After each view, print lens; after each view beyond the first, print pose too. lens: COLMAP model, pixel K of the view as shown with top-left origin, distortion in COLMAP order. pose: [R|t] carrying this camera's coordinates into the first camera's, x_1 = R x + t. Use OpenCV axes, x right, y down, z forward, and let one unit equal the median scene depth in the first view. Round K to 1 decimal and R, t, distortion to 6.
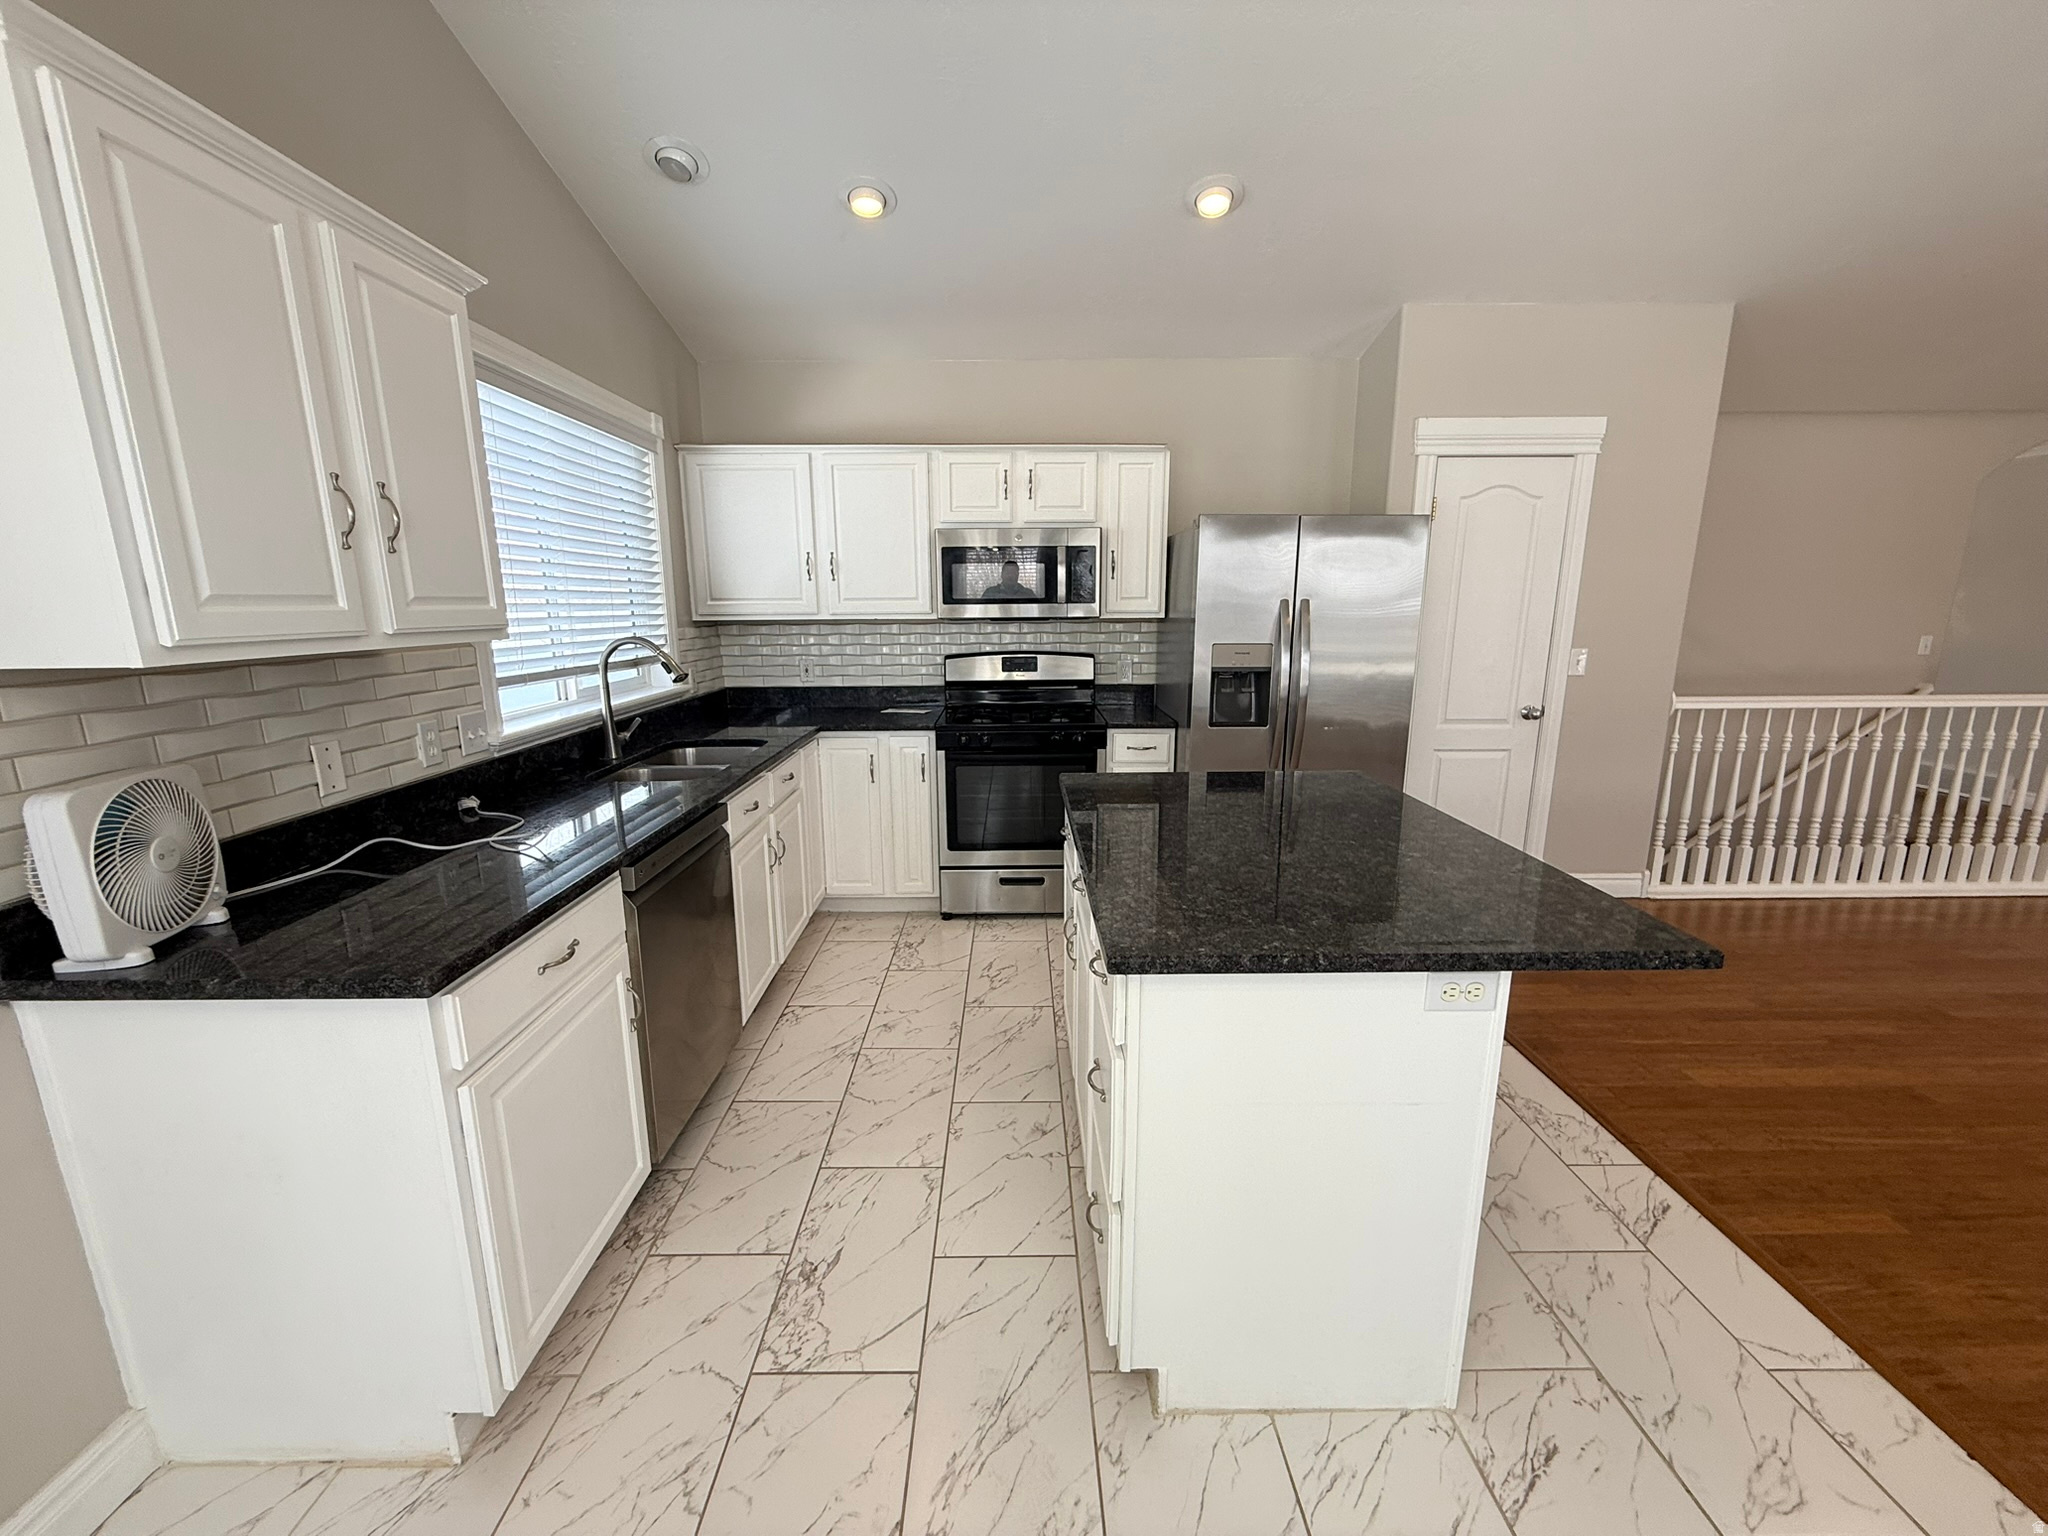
lens RADIAL K [[813.1, 0, 1018.1], [0, 813.1, 765.6], [0, 0, 1]] dist [-0.000321, -0.000033]
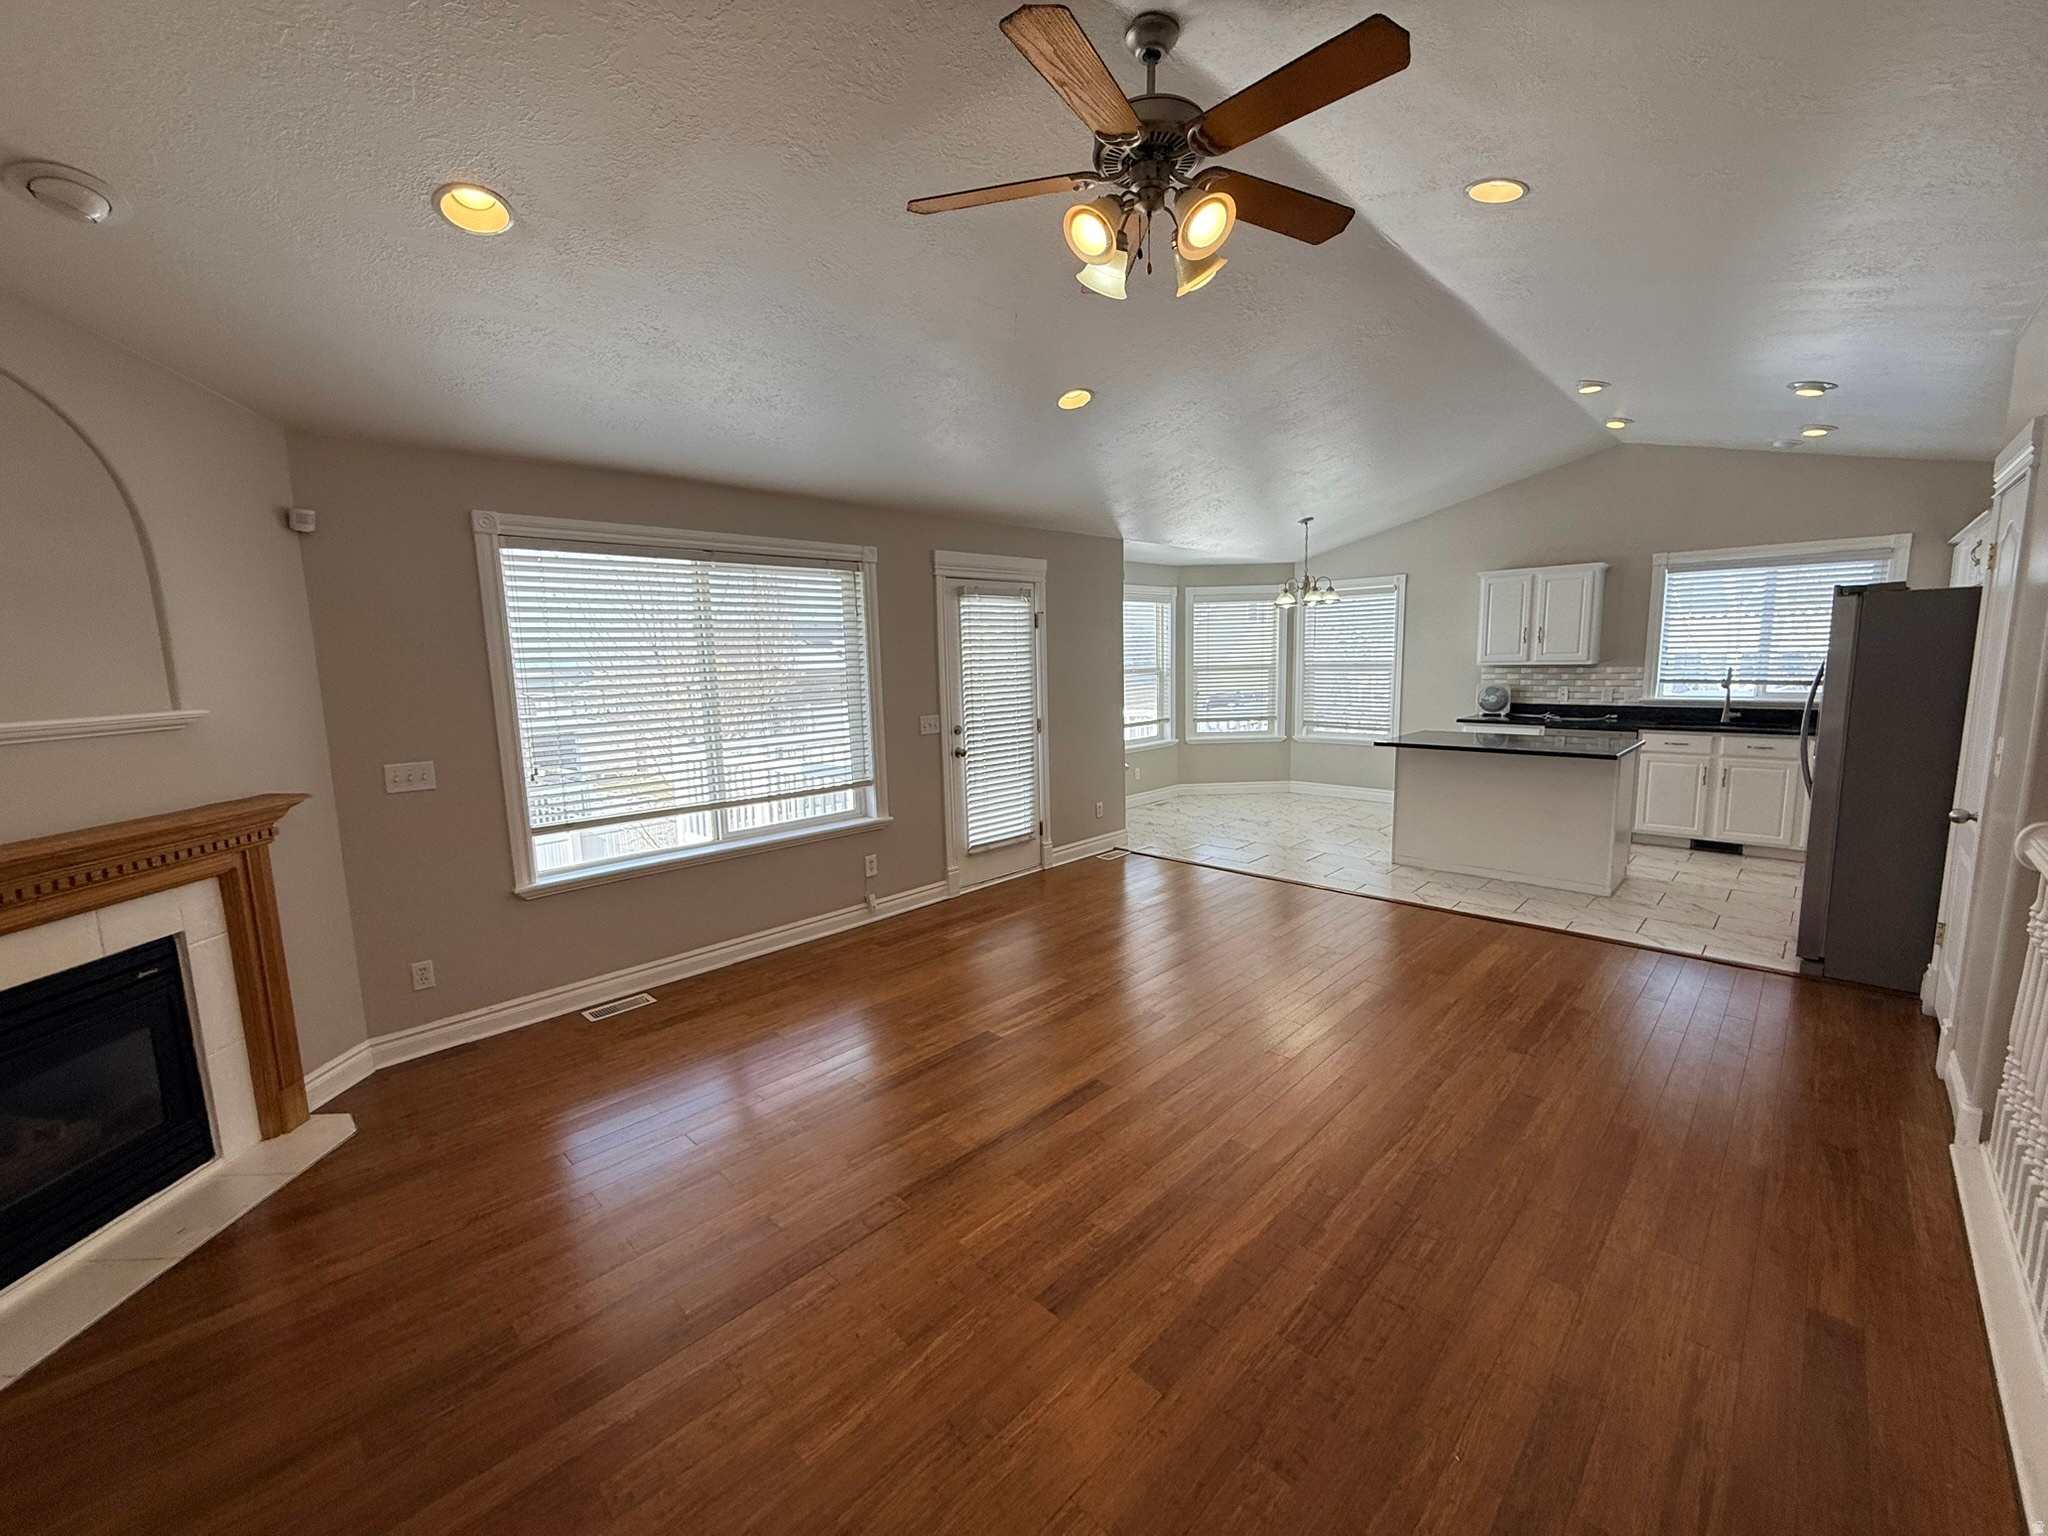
lens RADIAL K [[813.1, 0, 1018.1], [0, 813.1, 765.6], [0, 0, 1]] dist [-0.000321, -0.000033]
pose [[-0.716935, 0.116901, -0.687269, 2.006749], [-0.111553, 0.953900, 0.278622, -0.249606], [0.688157, 0.276421, -0.670844, 1.011579]]
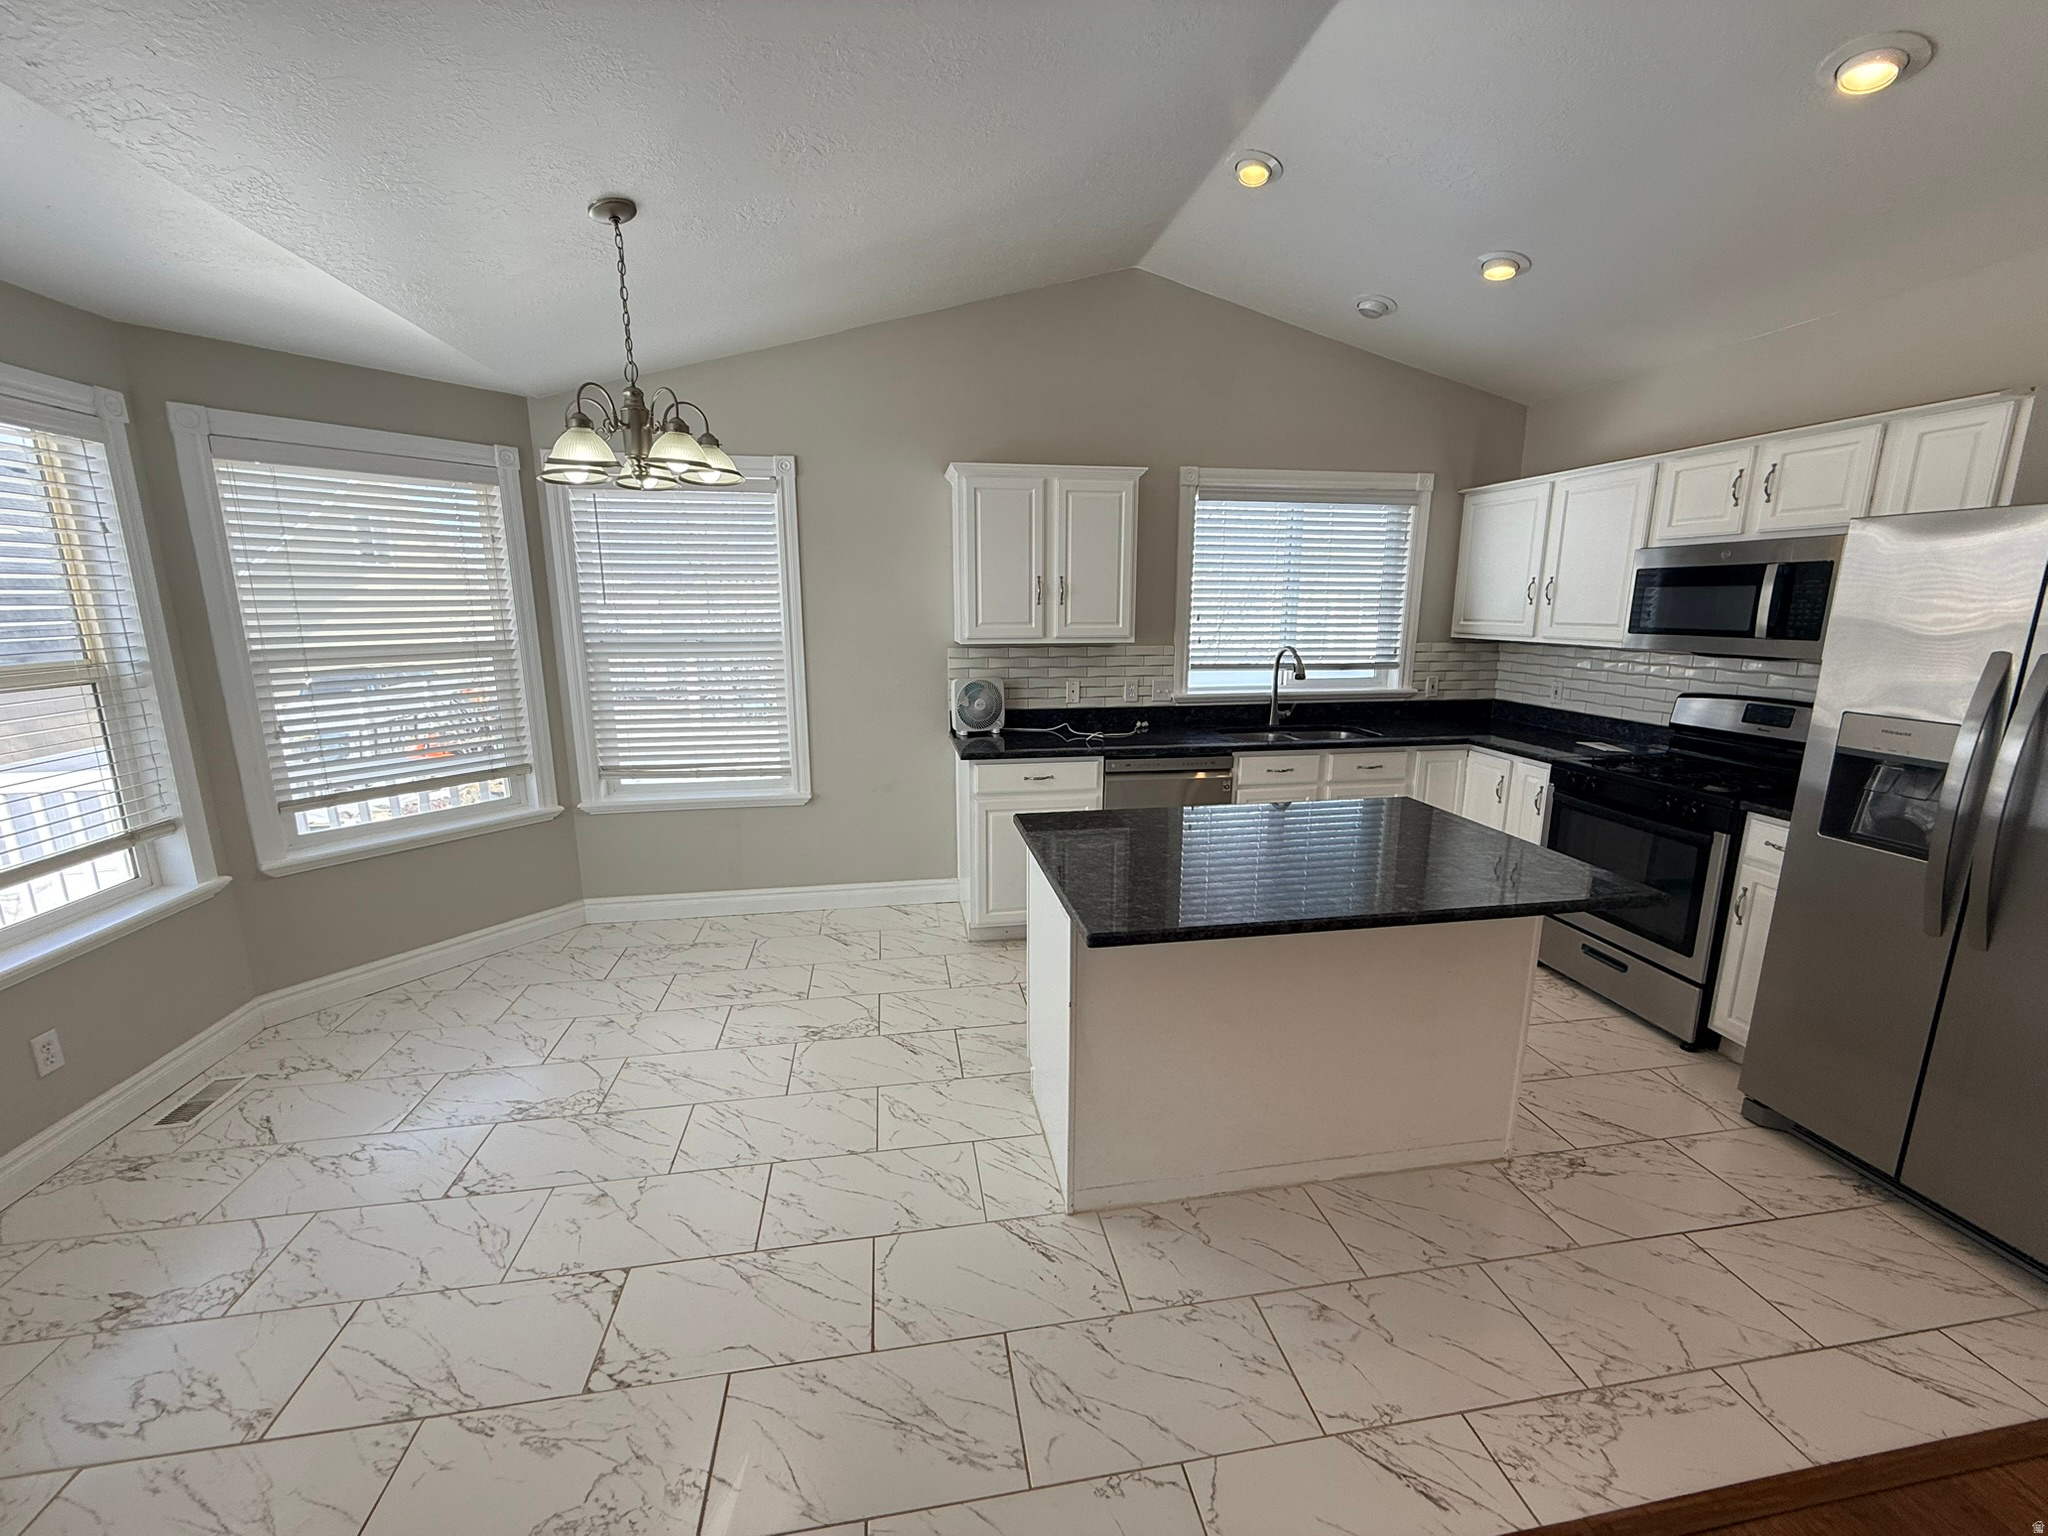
lens RADIAL K [[813.1, 0, 1018.1], [0, 813.1, 765.6], [0, 0, 1]] dist [-0.000321, -0.000033]
pose [[0.146234, 0.201144, -0.968585, 0.780649], [-0.196924, 0.965434, 0.170759, -0.086900], [0.969452, 0.165767, 0.180790, 0.235544]]
